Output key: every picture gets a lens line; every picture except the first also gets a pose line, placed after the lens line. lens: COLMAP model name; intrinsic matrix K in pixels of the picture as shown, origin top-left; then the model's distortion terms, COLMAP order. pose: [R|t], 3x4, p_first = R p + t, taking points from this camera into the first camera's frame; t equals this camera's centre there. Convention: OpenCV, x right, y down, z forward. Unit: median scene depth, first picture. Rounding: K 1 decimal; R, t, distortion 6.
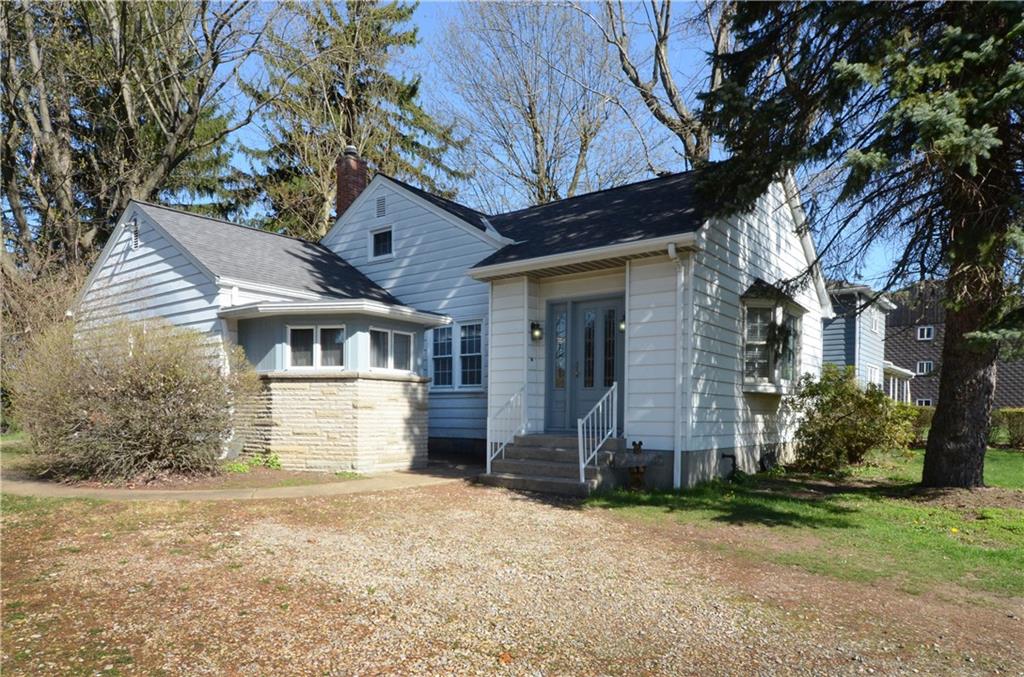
lens RADIAL K [[608.6, 0, 511.8], [0, 608.6, 385.8], [0, 0, 1]] dist [-0.016863, -0.000159]
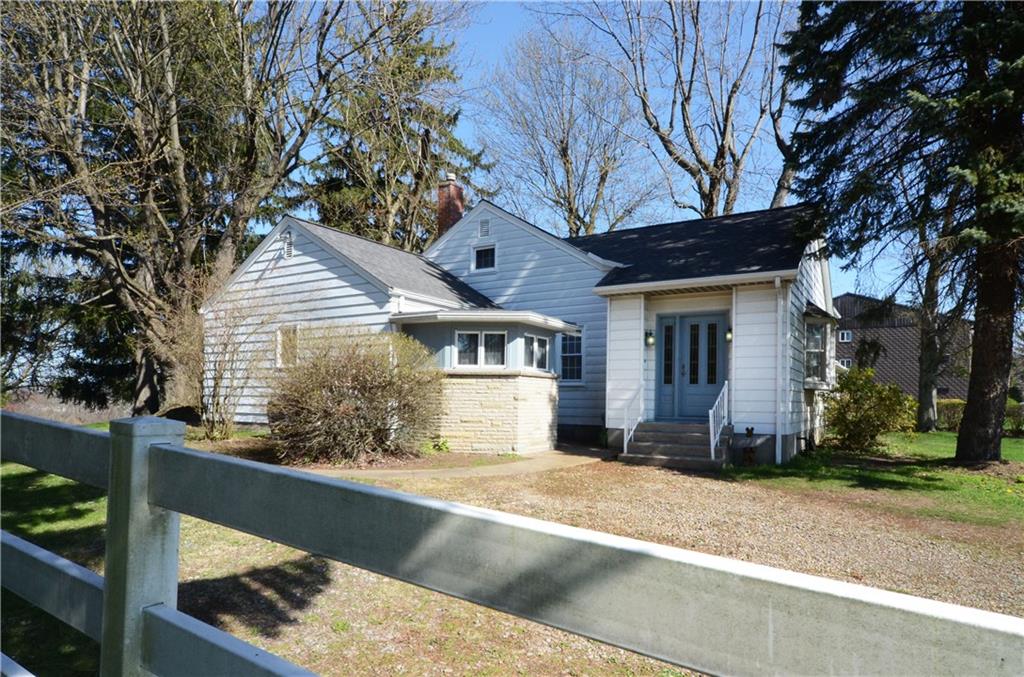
lens RADIAL K [[554.0, 0, 515.4], [0, 554.0, 352.6], [0, 0, 1]] dist [-0.021387, 0.002494]
pose [[0.991899, 0.015068, 0.126132, -0.383524], [-0.010604, 0.999296, -0.035987, -0.017848], [-0.126586, 0.034358, 0.991360, -0.091131]]
